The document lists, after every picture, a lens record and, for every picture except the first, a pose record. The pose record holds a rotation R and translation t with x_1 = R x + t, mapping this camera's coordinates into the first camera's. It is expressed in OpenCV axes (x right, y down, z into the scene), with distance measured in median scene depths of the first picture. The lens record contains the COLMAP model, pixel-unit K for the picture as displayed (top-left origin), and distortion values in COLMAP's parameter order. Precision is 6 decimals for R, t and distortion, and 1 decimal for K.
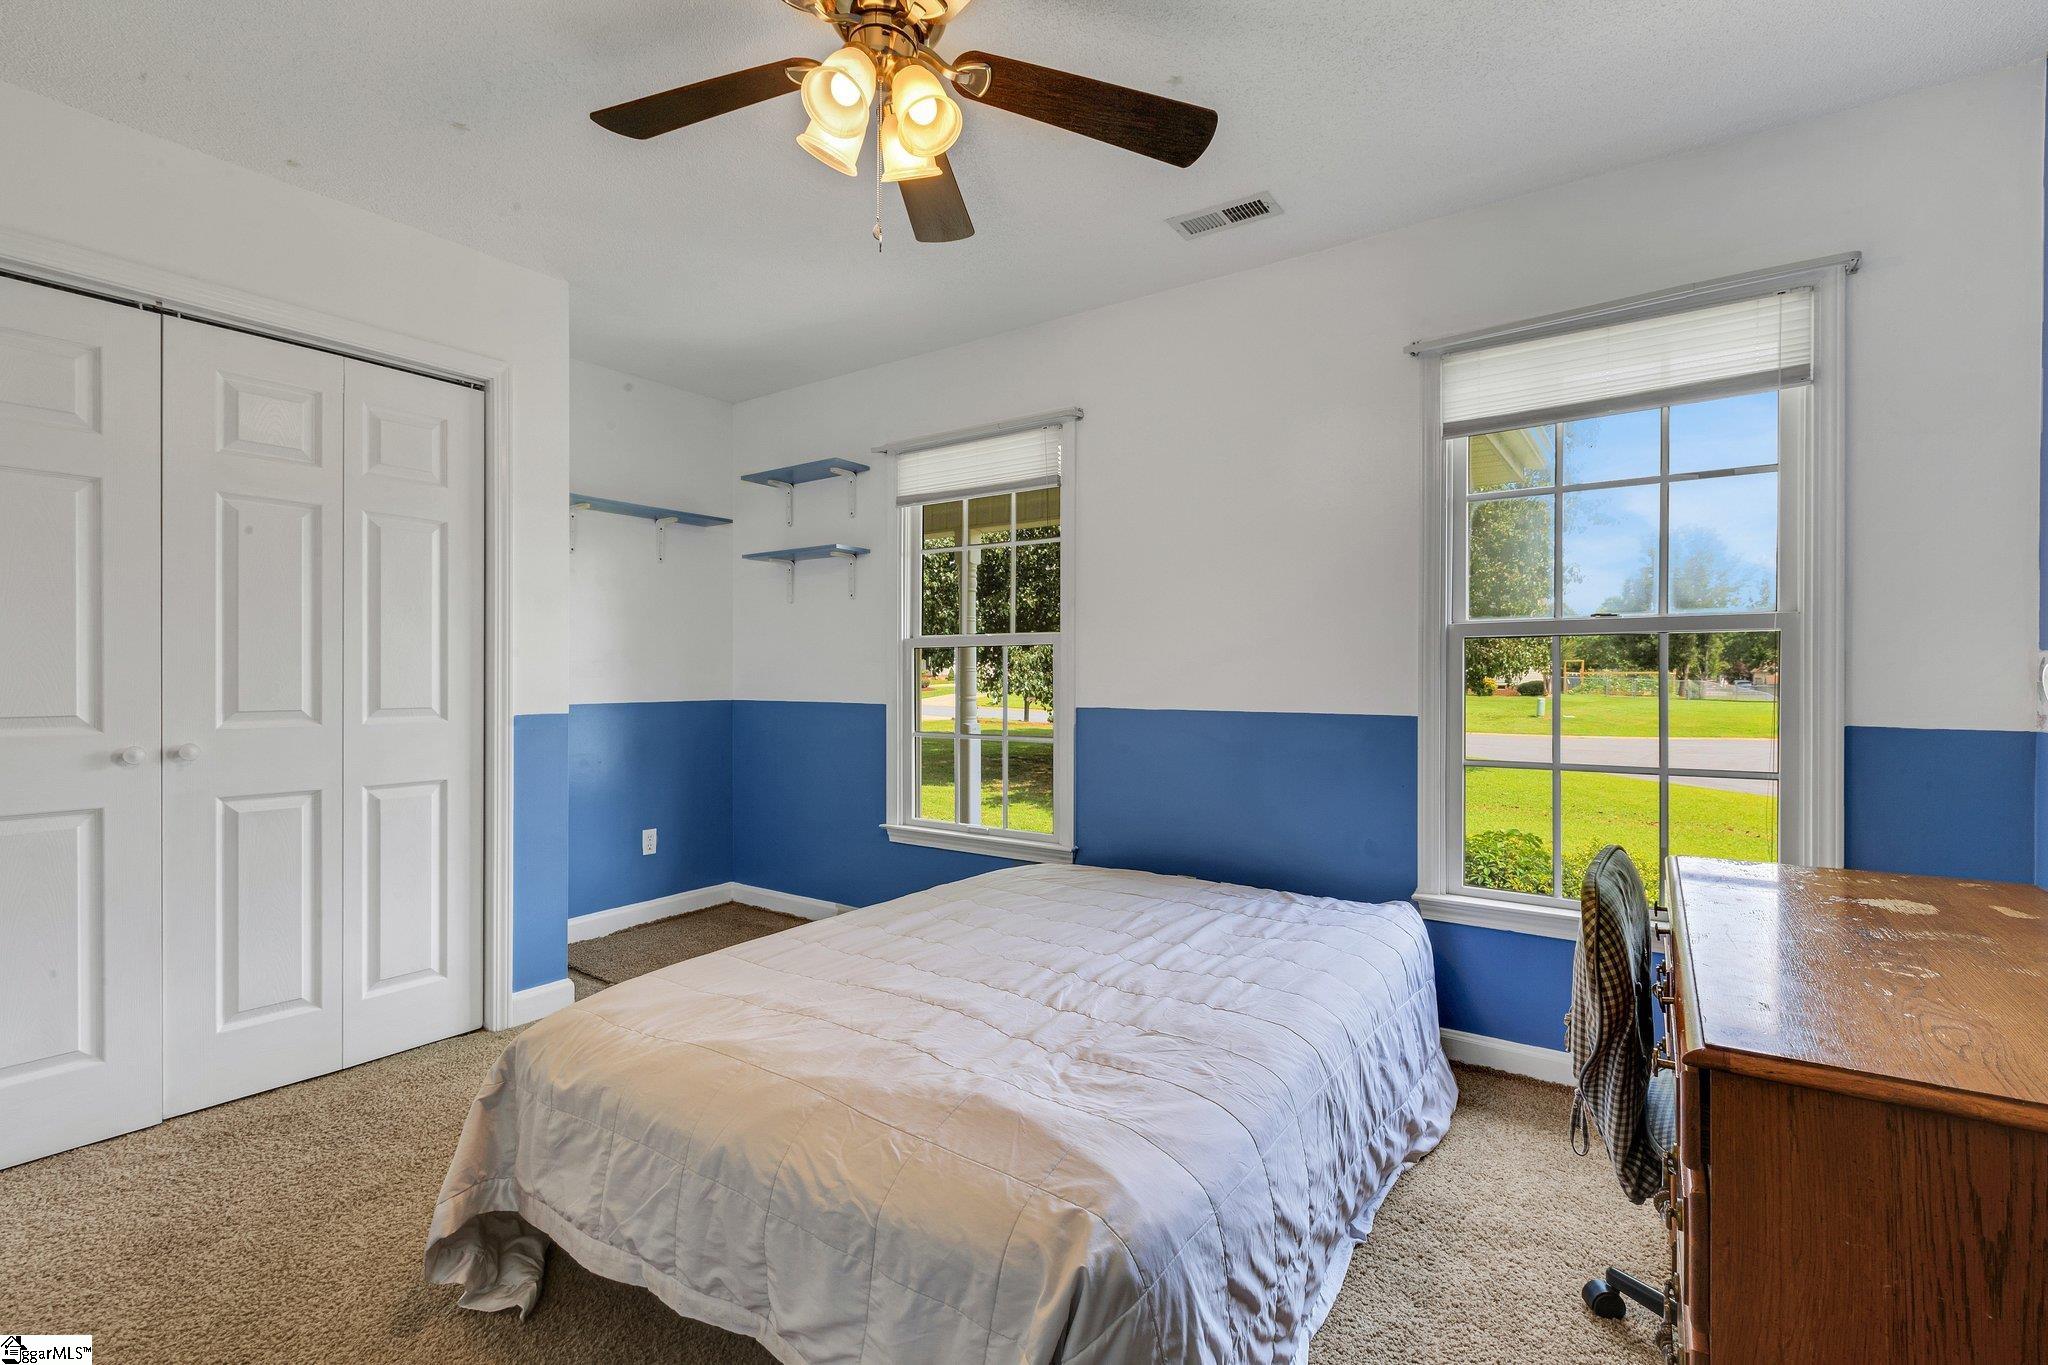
lens RADIAL K [[930.1, 0, 1023.9], [0, 930.1, 678.0], [0, 0, 1]] dist [0.001983, 0.000282]
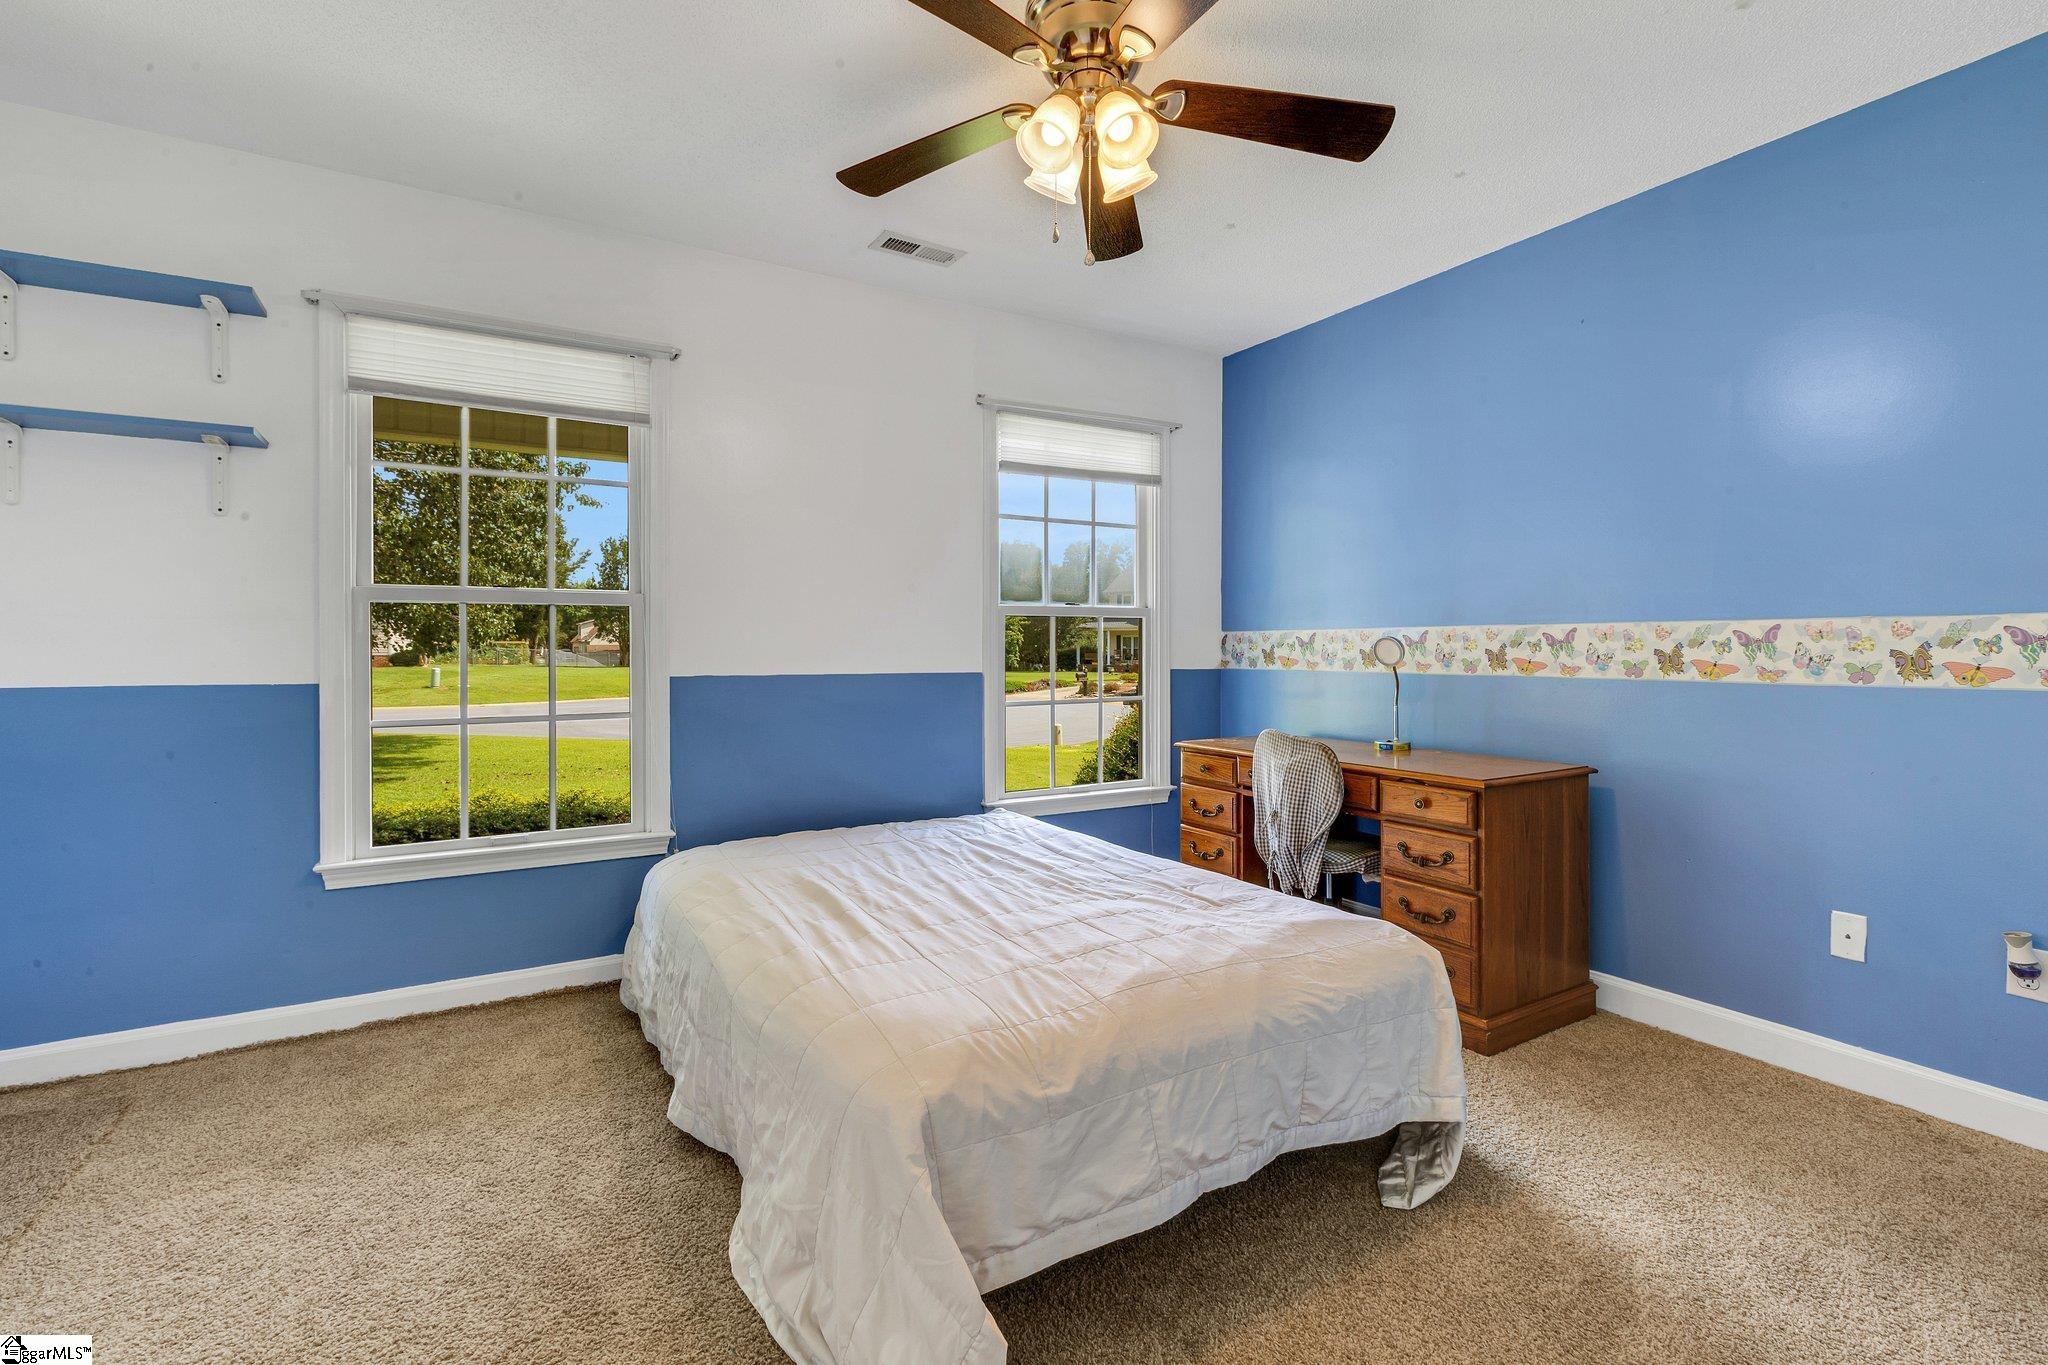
lens RADIAL K [[930.1, 0, 1029.2], [0, 930.1, 649.1], [0, 0, 1]] dist [0.001983, 0.000282]
pose [[0.410063, -0.003417, 0.912051, -0.714220], [0.001772, 0.999994, 0.002950, 0.003214], [-0.912055, 0.000406, 0.410067, 0.352118]]
